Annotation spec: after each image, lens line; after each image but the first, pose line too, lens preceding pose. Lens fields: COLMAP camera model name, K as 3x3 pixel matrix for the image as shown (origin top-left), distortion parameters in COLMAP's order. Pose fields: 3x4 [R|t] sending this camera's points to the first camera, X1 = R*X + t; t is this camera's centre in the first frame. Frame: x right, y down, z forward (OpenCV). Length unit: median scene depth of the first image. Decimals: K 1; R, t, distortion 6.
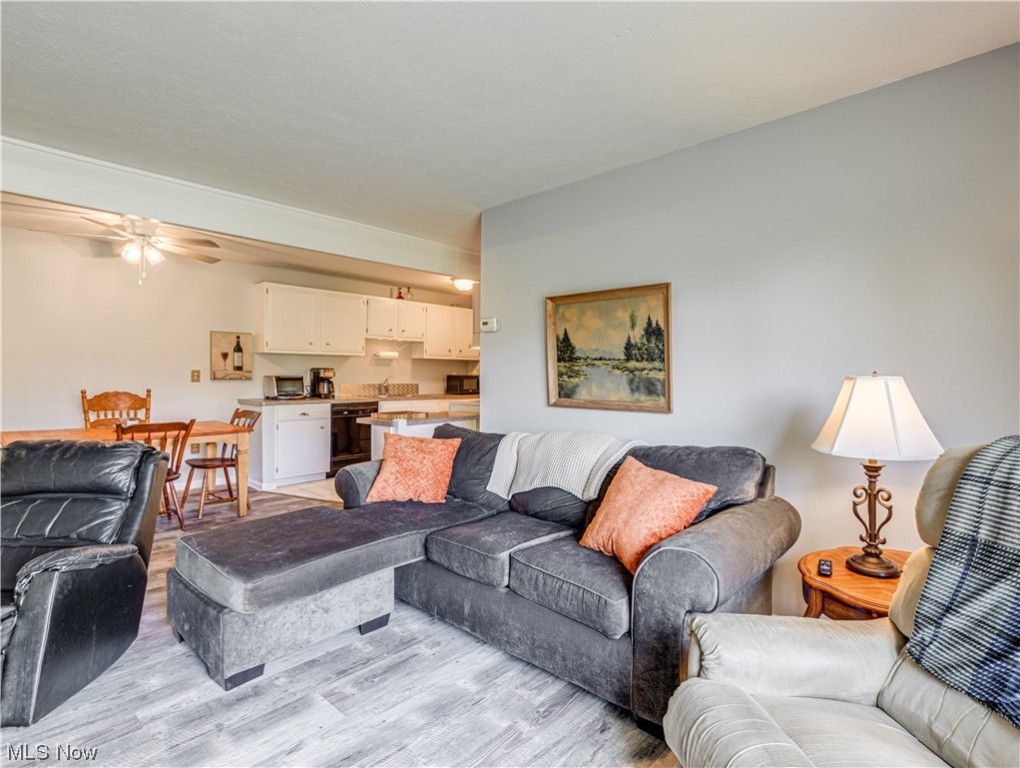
lens RADIAL K [[520.9, 0, 510.0], [0, 520.9, 378.4], [0, 0, 1]] dist [0.001298, 0.000676]
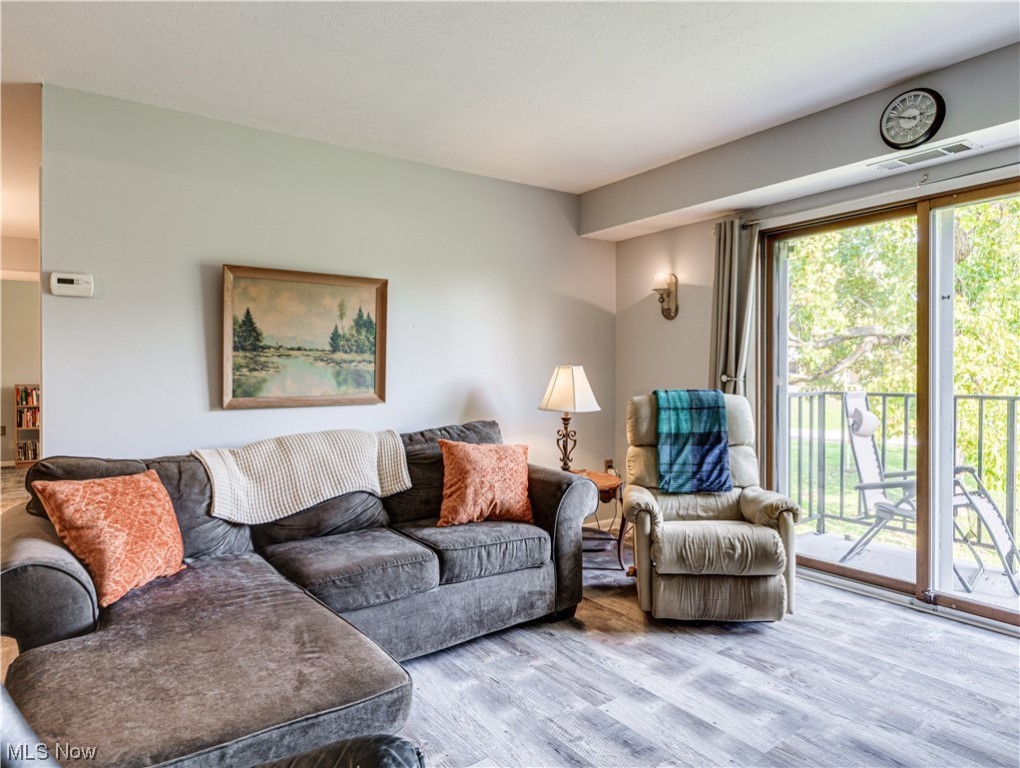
lens RADIAL K [[625.9, 0, 513.7], [0, 625.9, 379.3], [0, 0, 1]] dist [-0.003385, 0.000948]
pose [[0.183613, -0.017128, 0.982849, -0.824634], [0.015255, 0.999777, 0.014573, 0.003778], [-0.982880, 0.012318, 0.183833, 0.475169]]
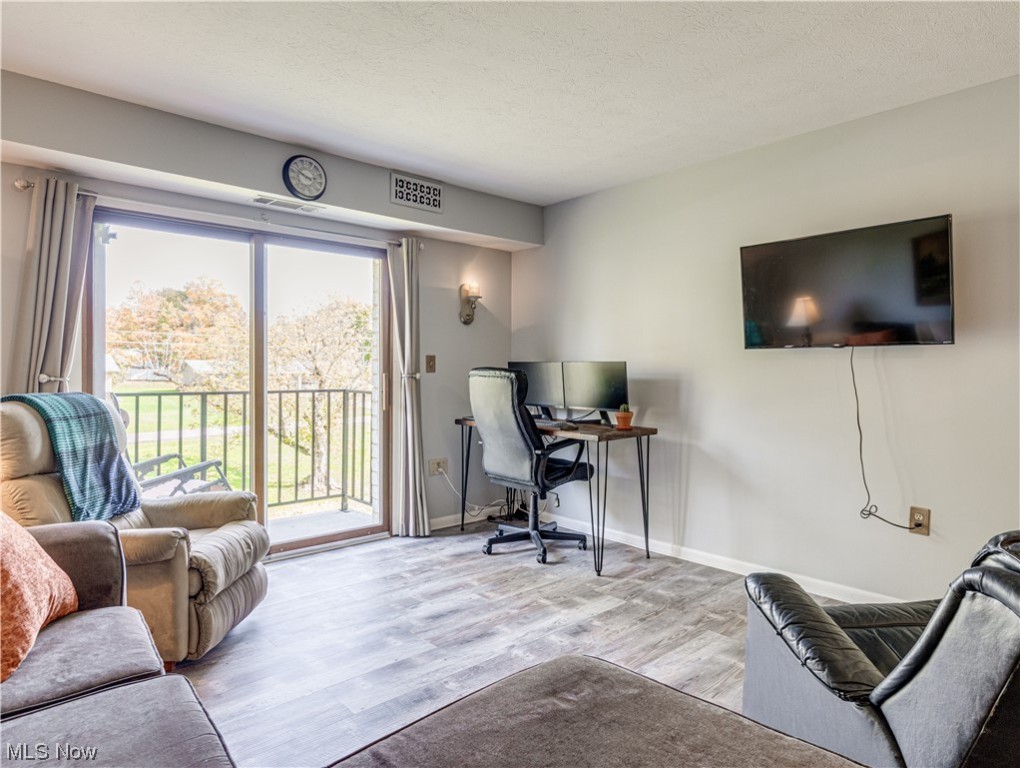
lens RADIAL K [[625.9, 0, 509.8], [0, 625.9, 387.6], [0, 0, 1]] dist [-0.003385, 0.000948]
pose [[-0.998465, -0.012403, 0.053985, -0.291733], [-0.010949, 0.999571, 0.027156, 0.006866], [-0.054299, 0.026523, -0.998172, 1.227313]]
